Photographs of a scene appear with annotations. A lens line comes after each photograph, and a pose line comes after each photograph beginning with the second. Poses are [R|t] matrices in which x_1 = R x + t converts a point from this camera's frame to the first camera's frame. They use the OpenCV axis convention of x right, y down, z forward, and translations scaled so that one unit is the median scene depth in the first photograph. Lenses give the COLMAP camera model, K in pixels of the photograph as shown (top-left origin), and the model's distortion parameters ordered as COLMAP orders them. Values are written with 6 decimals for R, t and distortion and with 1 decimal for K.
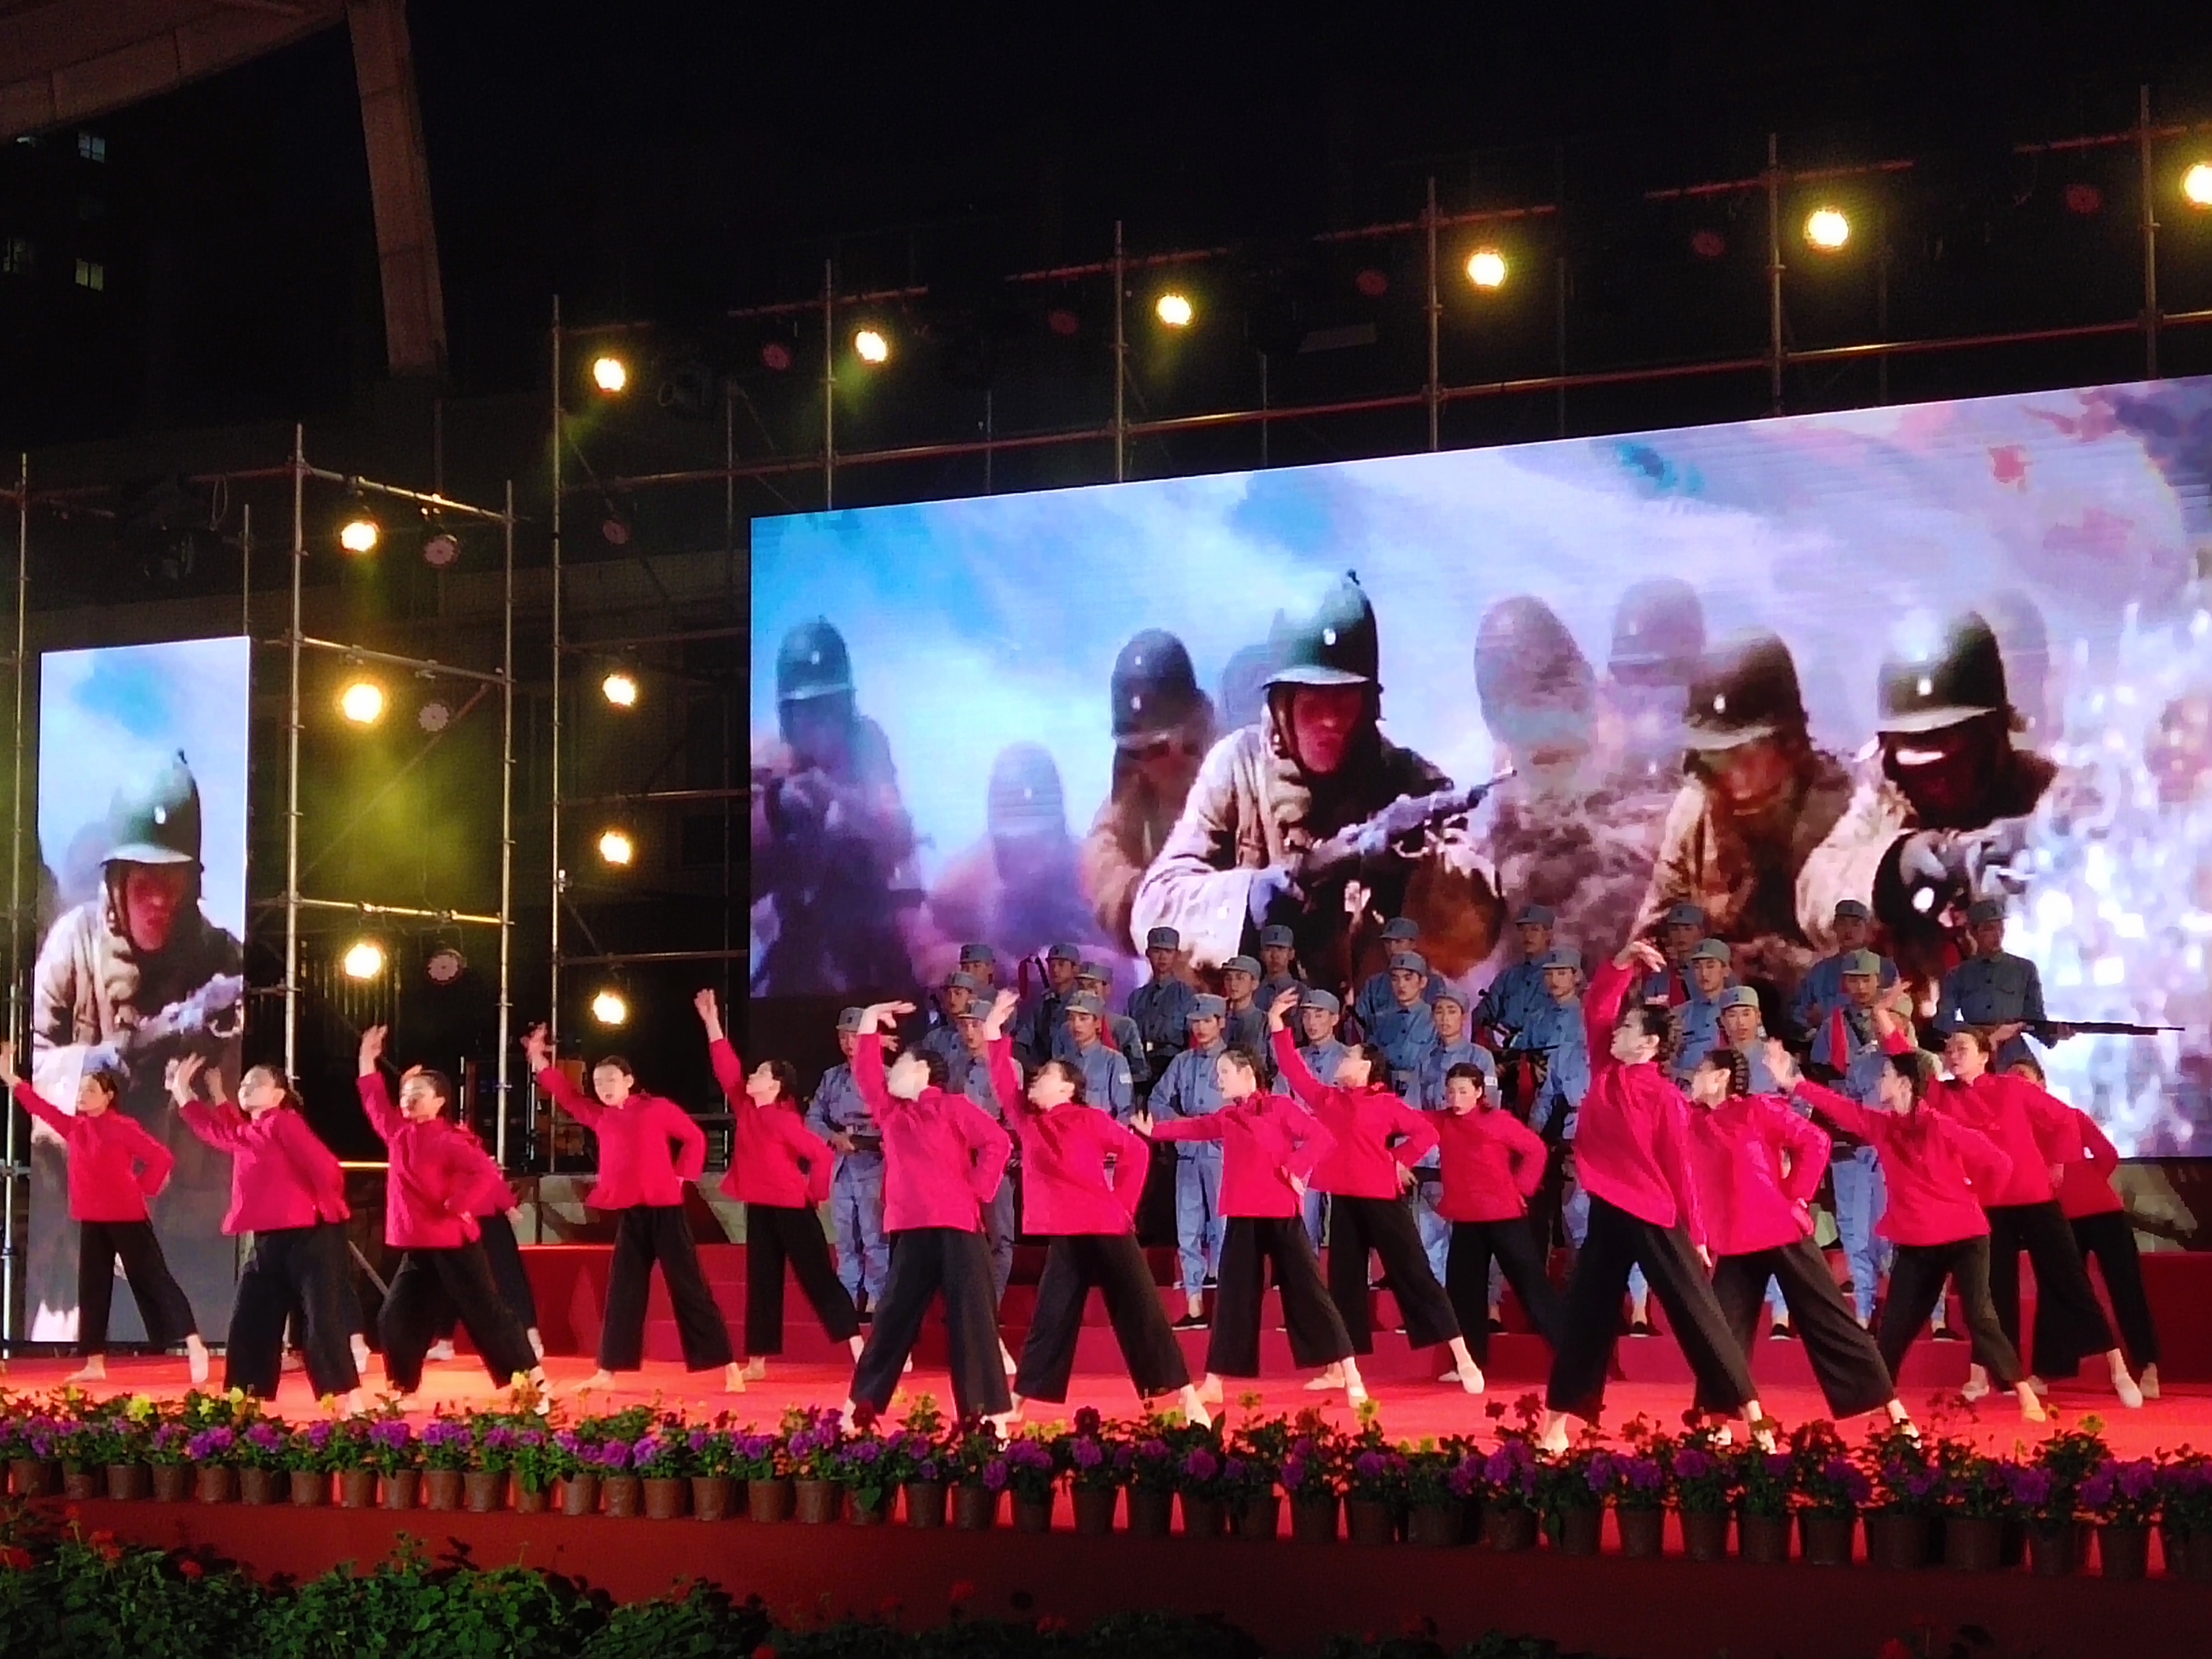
lens RADIAL K [[4001.1, 0, 1127.9], [0, 4001.1, 842.8], [0, 0, 1]] dist [0.067891, 0.000000]
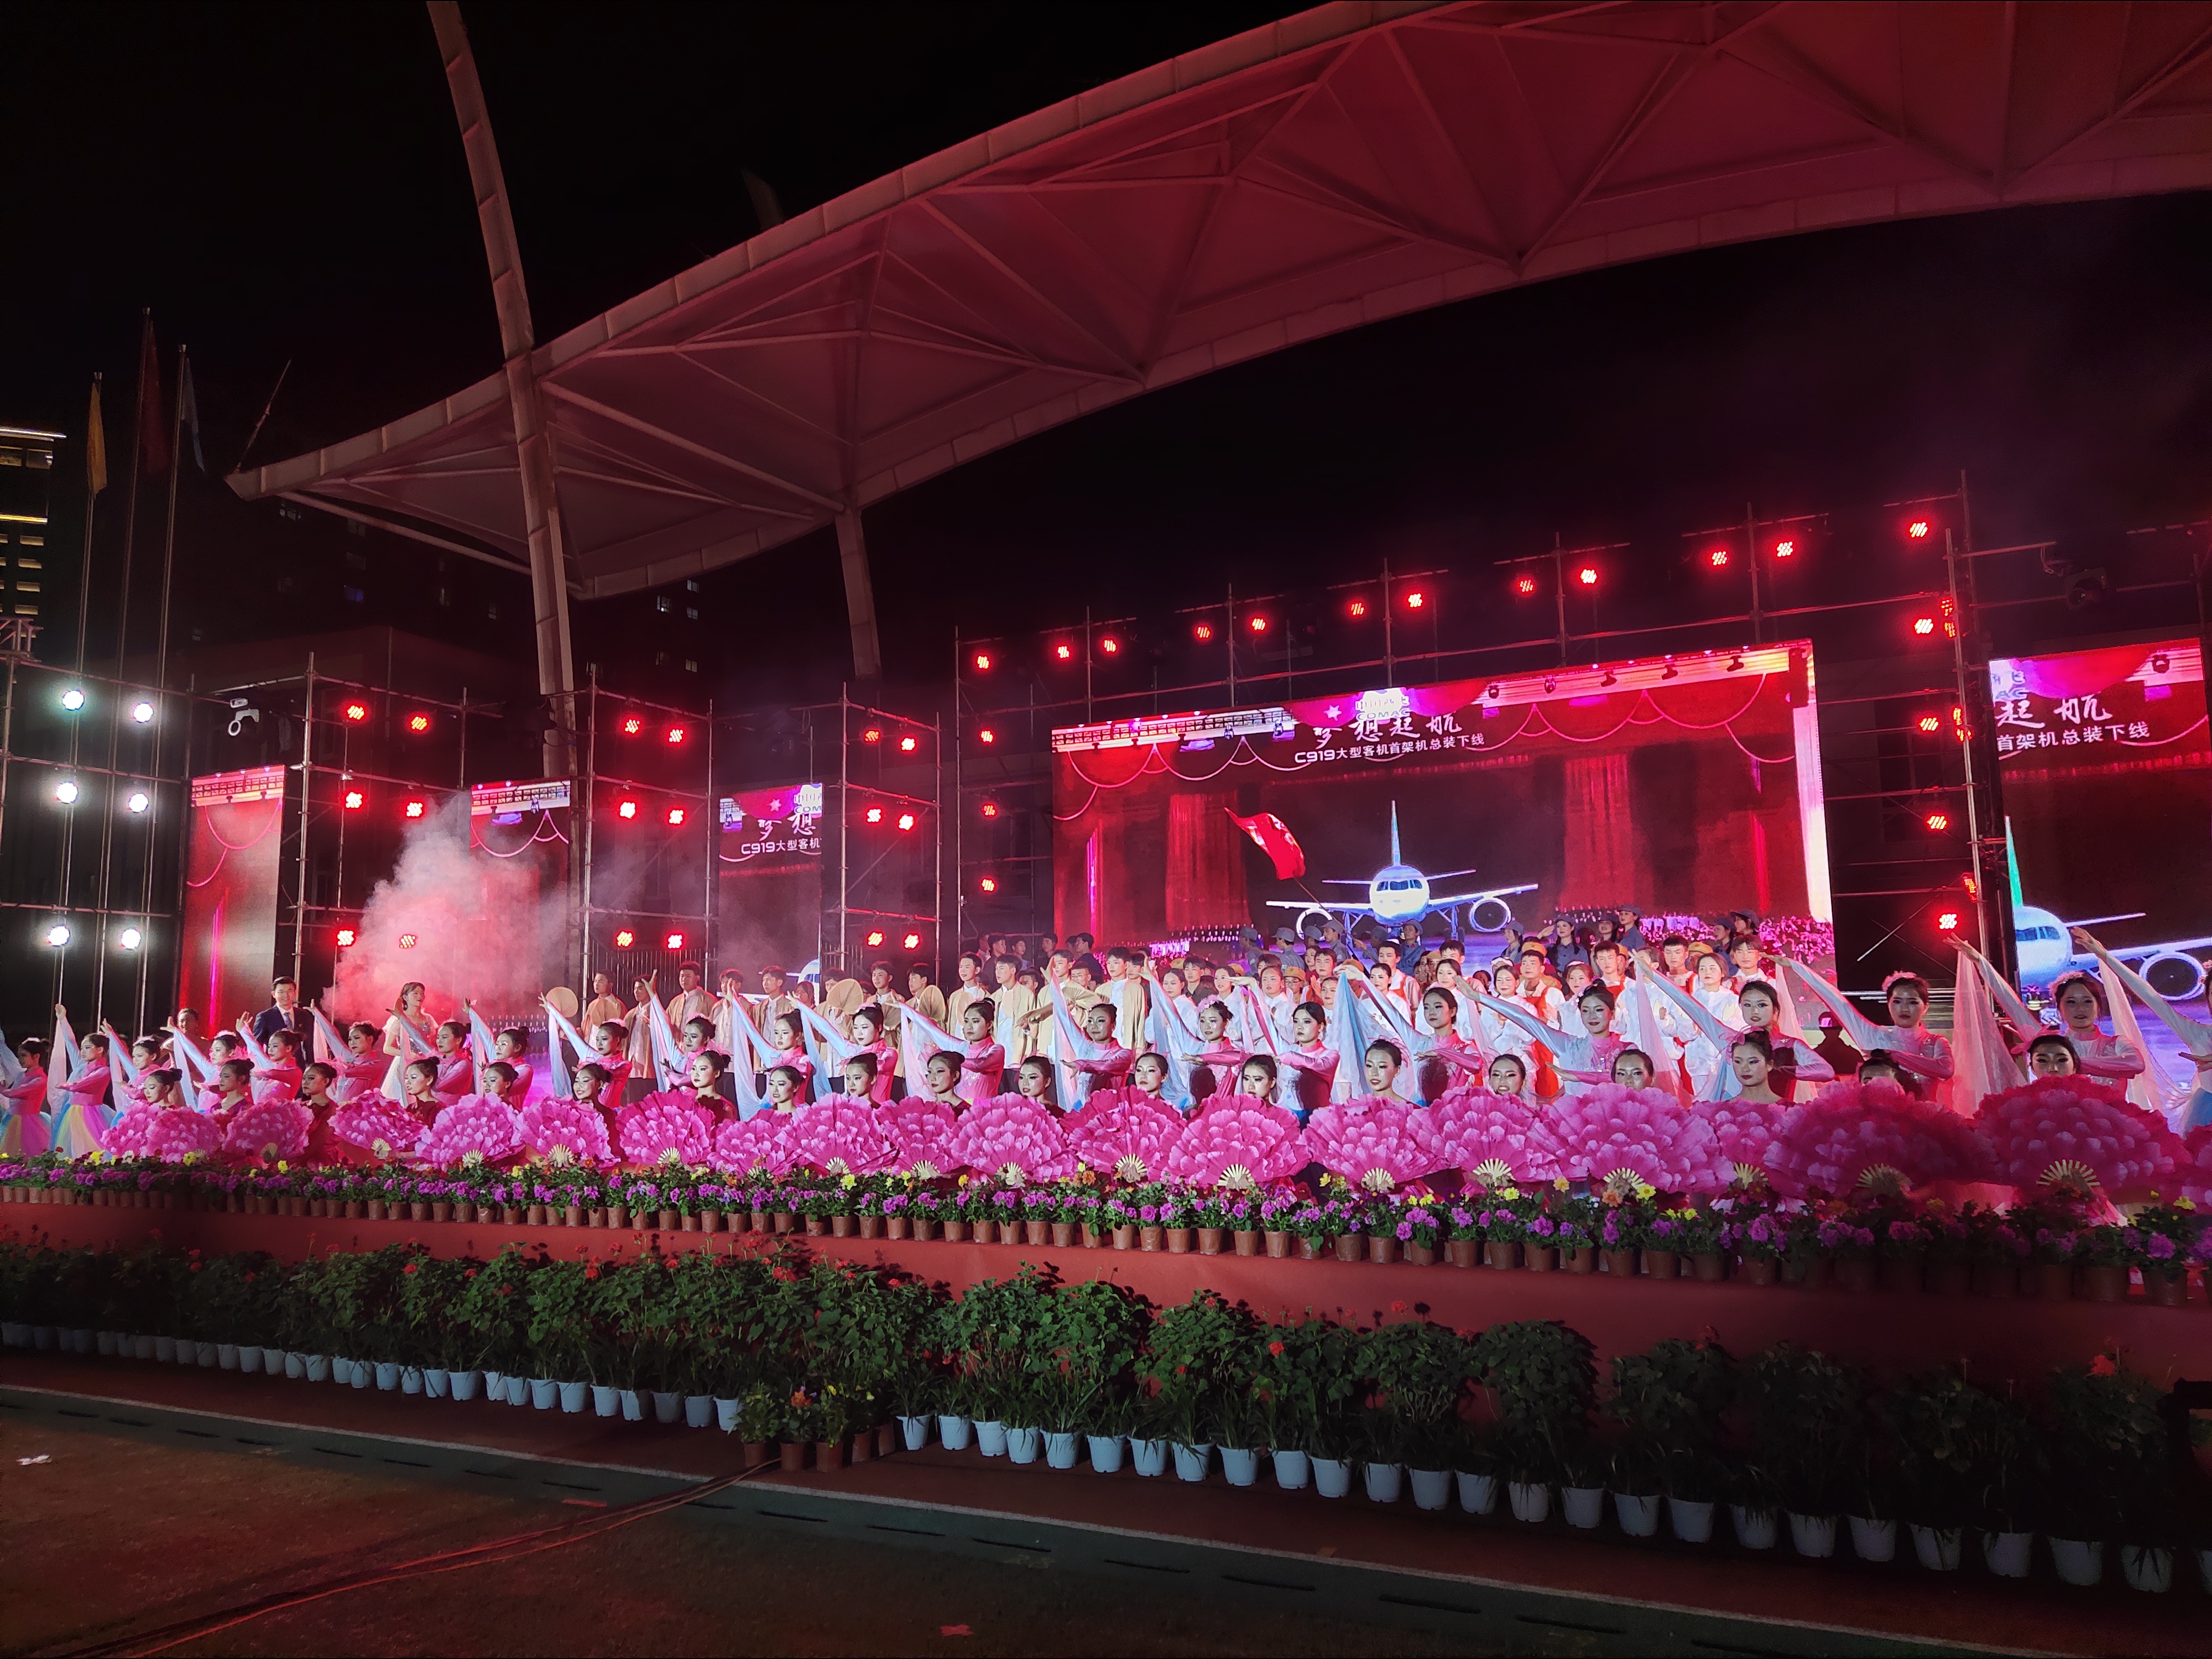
lens RADIAL K [[1632.3, 0, 1115.1], [0, 1632.3, 849.9], [0, 0, 1]] dist [0.075626, -0.075001]
pose [[0.999948, -0.009721, 0.003006, -0.141159], [0.009806, 0.999509, -0.029757, 0.020420], [-0.002715, 0.029785, 0.999553, 0.307655]]
